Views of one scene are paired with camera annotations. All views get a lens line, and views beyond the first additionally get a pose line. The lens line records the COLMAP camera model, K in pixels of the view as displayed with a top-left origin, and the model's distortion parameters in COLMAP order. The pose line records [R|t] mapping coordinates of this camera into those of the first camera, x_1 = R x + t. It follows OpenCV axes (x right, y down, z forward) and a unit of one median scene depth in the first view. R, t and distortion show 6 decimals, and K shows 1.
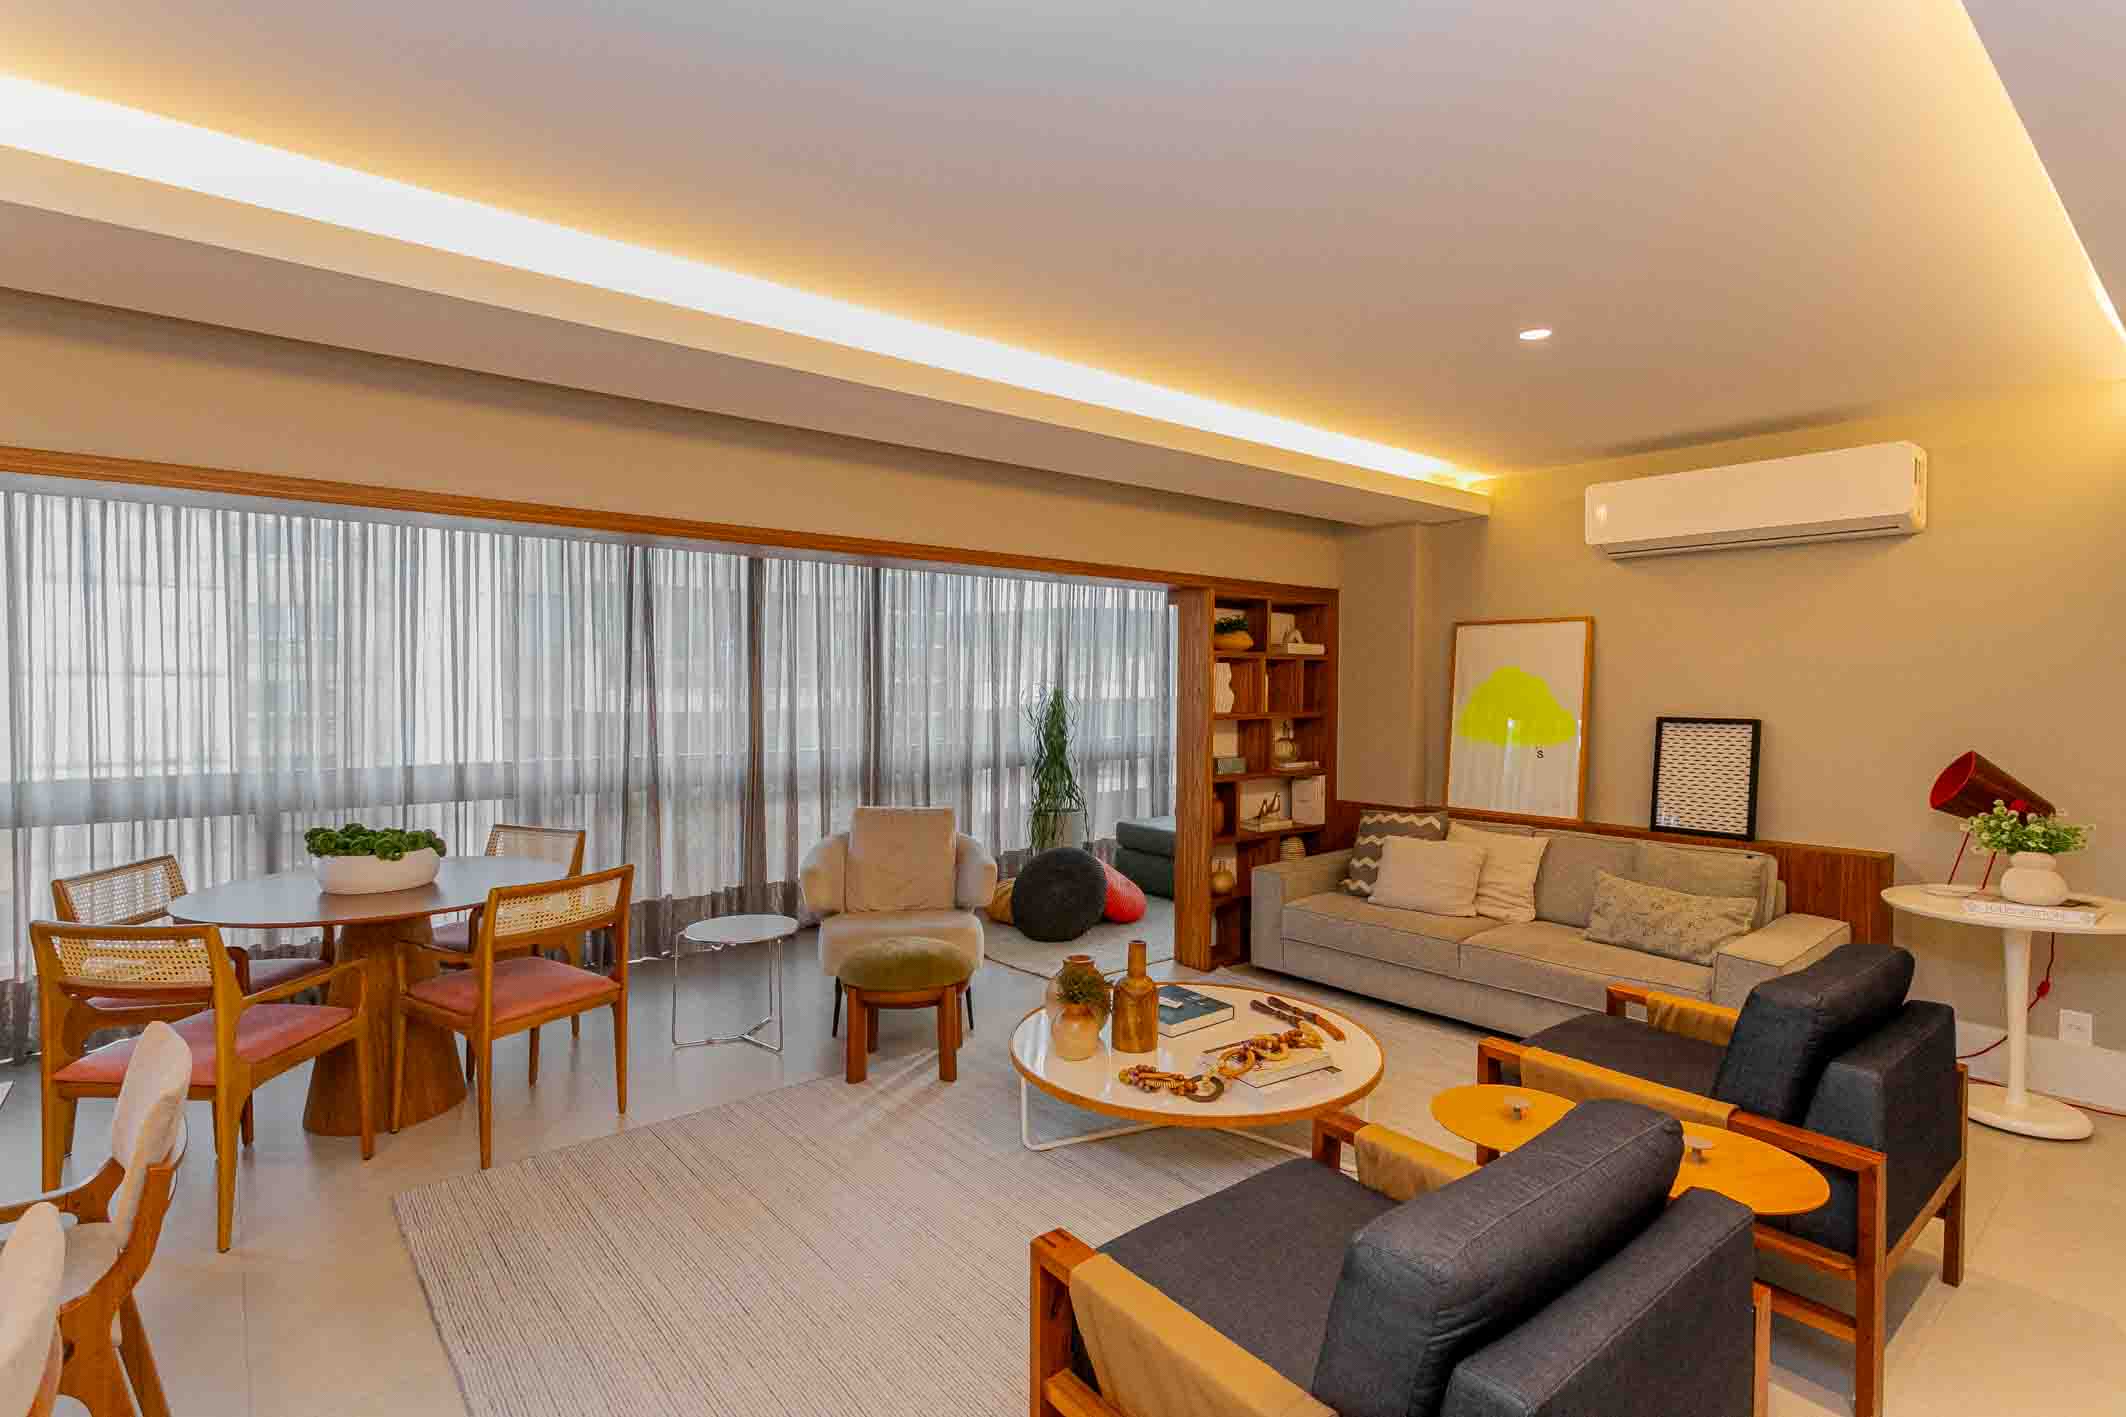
lens RADIAL K [[1045.6, 0, 1062.8], [0, 1045.6, 697.5], [0, 0, 1]] dist [0.003032, 0.001544]
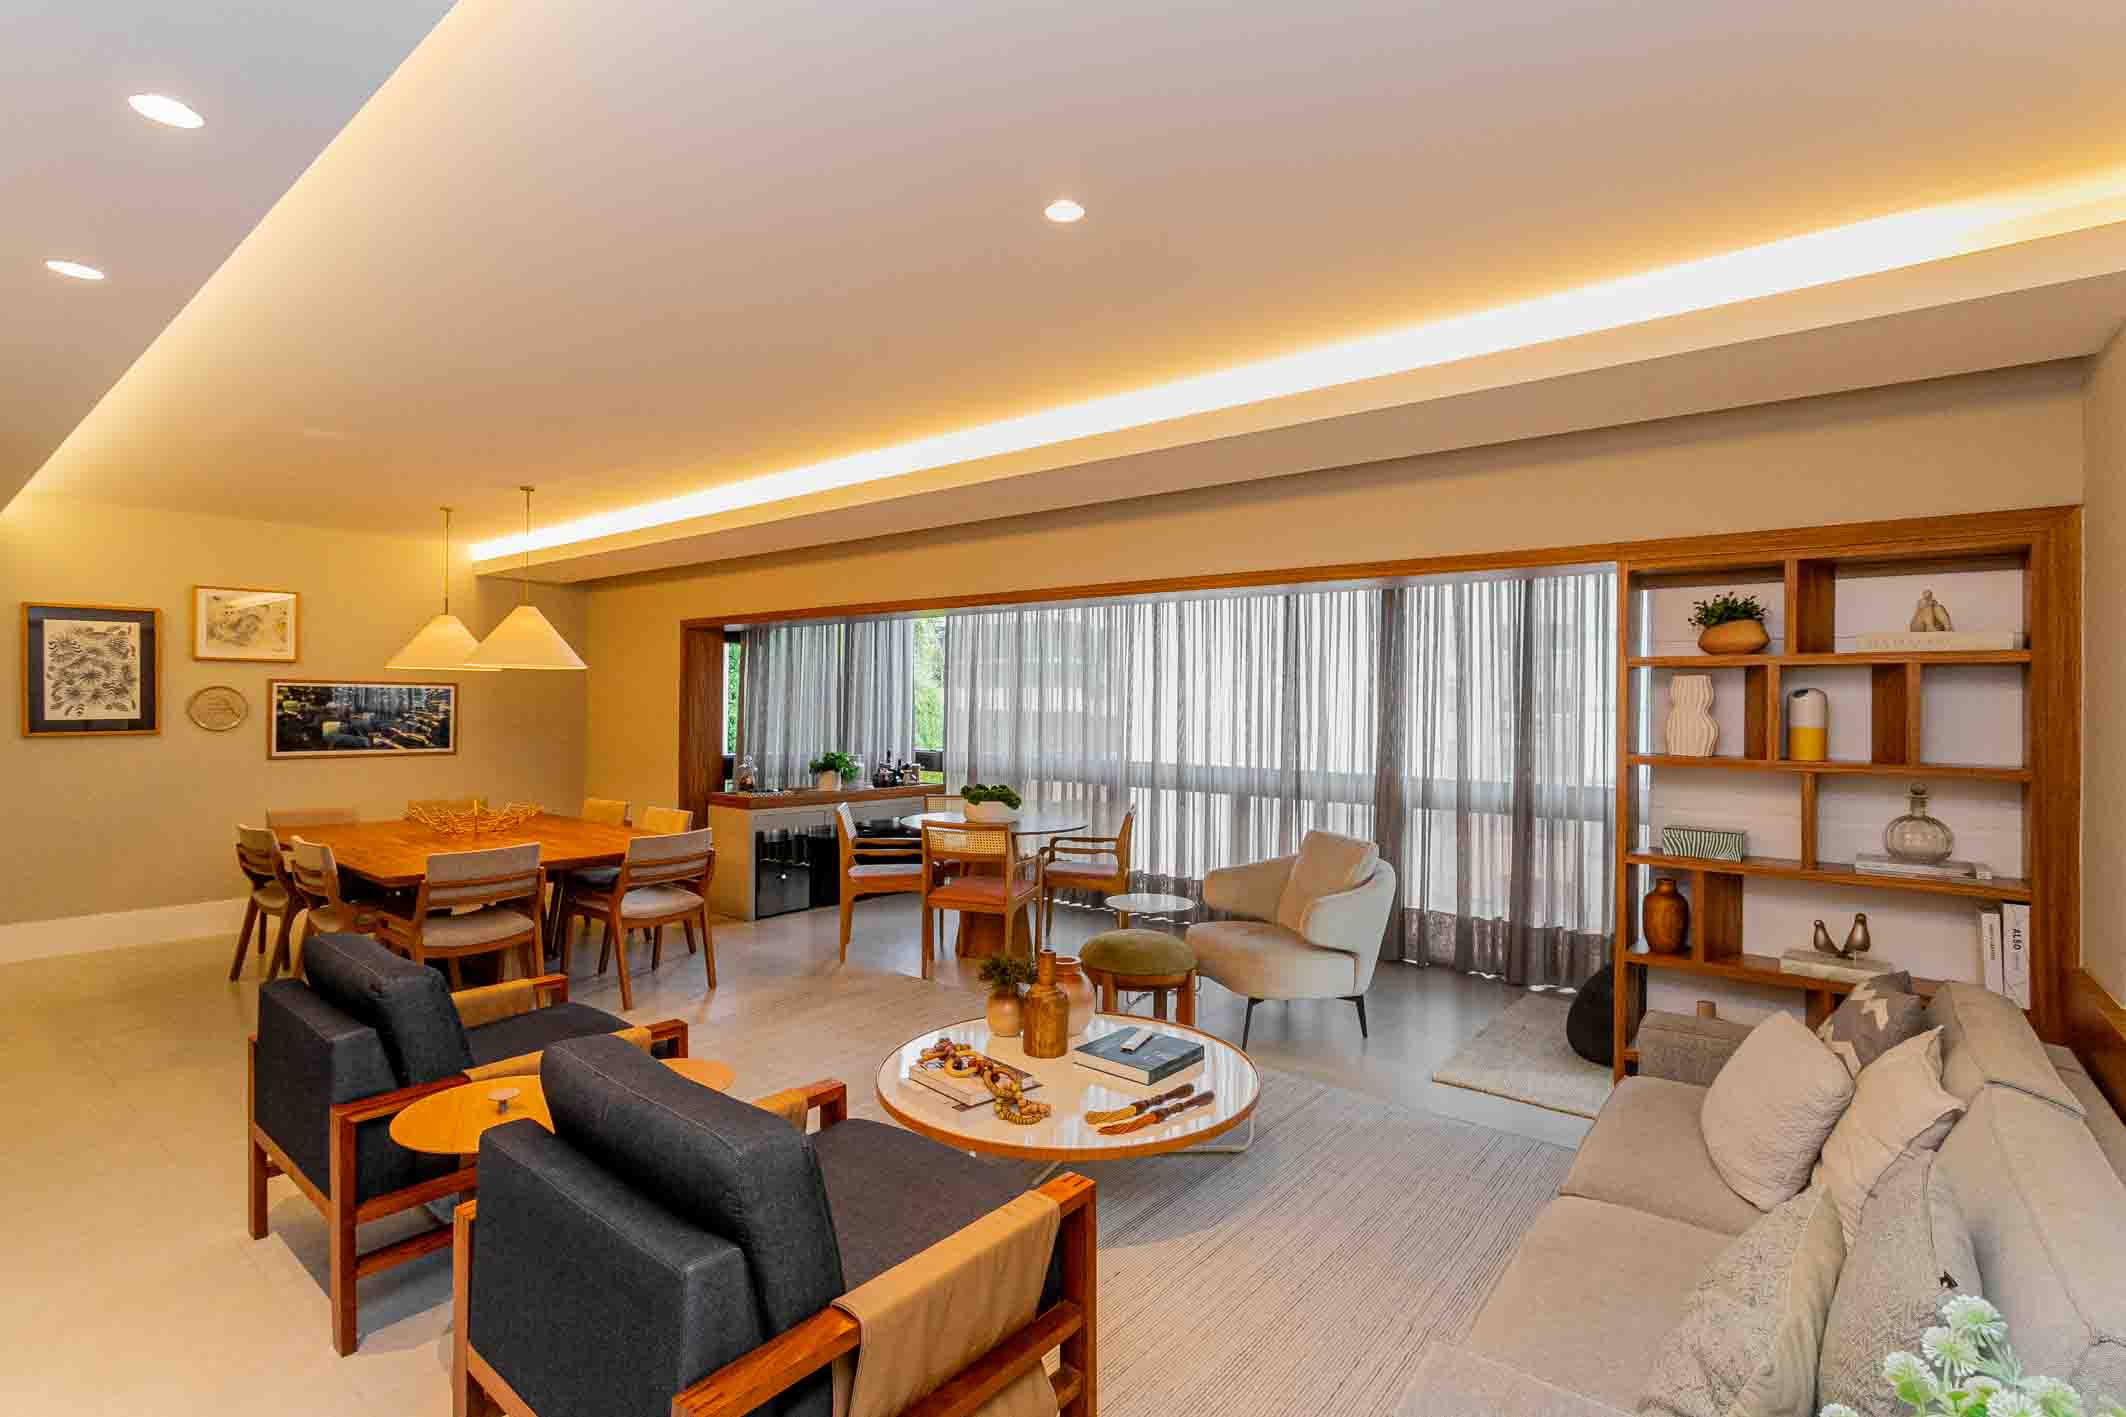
lens RADIAL K [[987.0, 0, 1068.2], [0, 987.0, 700.3], [0, 0, 1]] dist [0.000341, 0.000704]
pose [[0.183875, -0.008057, -0.982917, 0.700799], [-0.024508, 0.999618, -0.012778, -0.001642], [0.982644, 0.026439, 0.183607, 0.571211]]
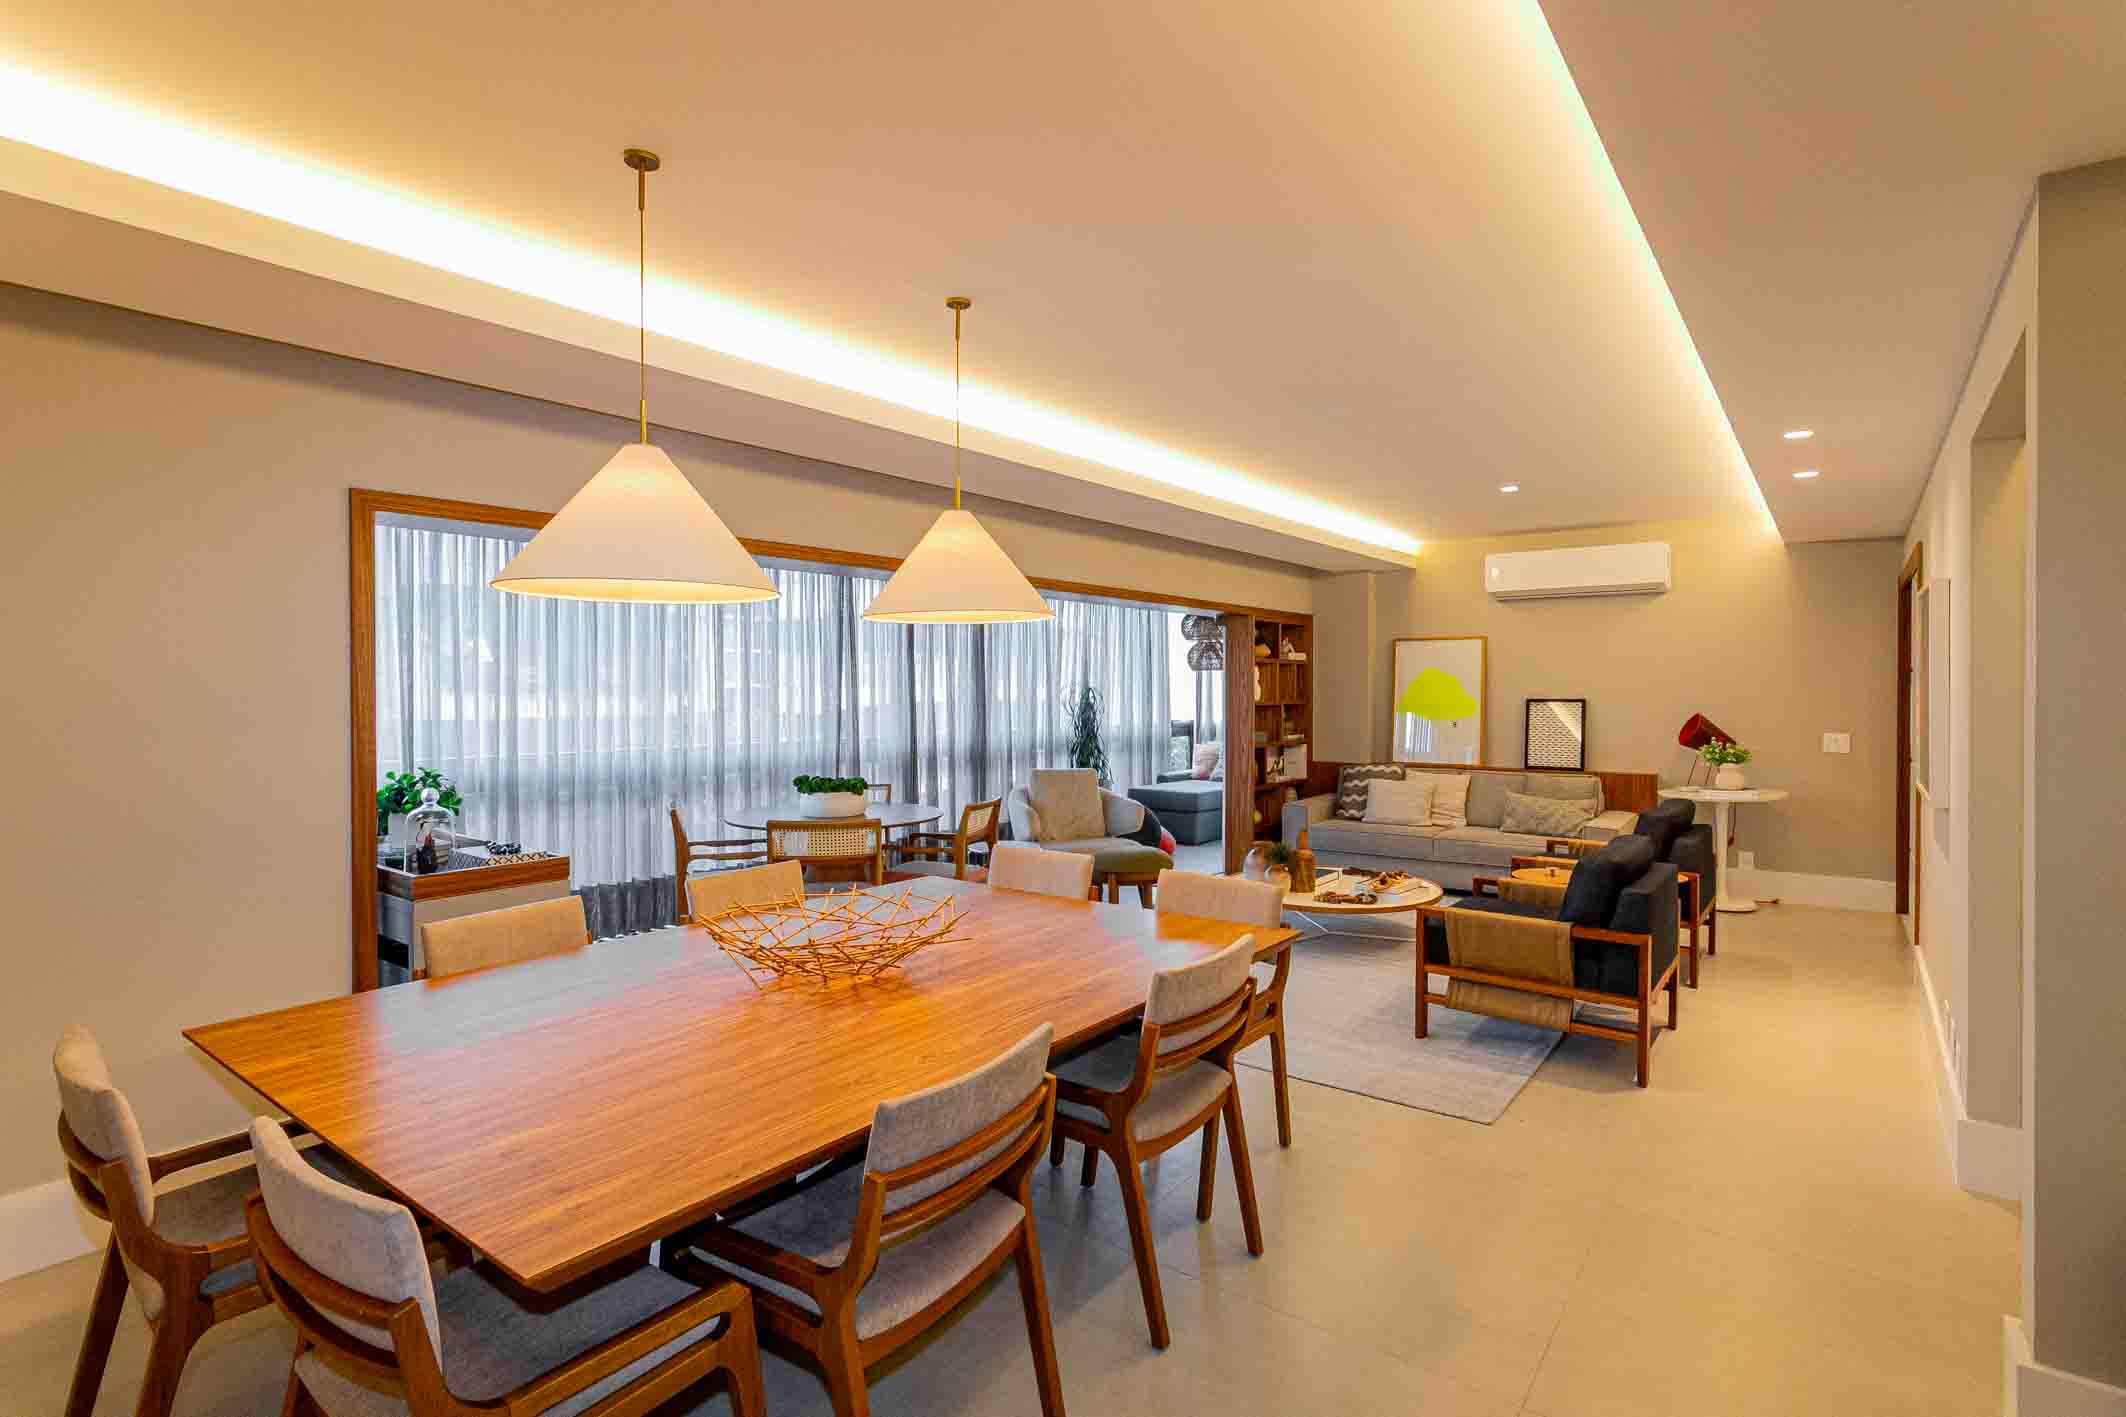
lens RADIAL K [[1167.8, 0, 1070.7], [0, 1167.8, 700.1], [0, 0, 1]] dist [0.043073, 0.000301]
pose [[0.959634, -0.010606, 0.281053, -0.592688], [0.011413, 0.999934, -0.001235, 0.013908], [-0.281022, 0.004393, 0.959691, -0.523319]]
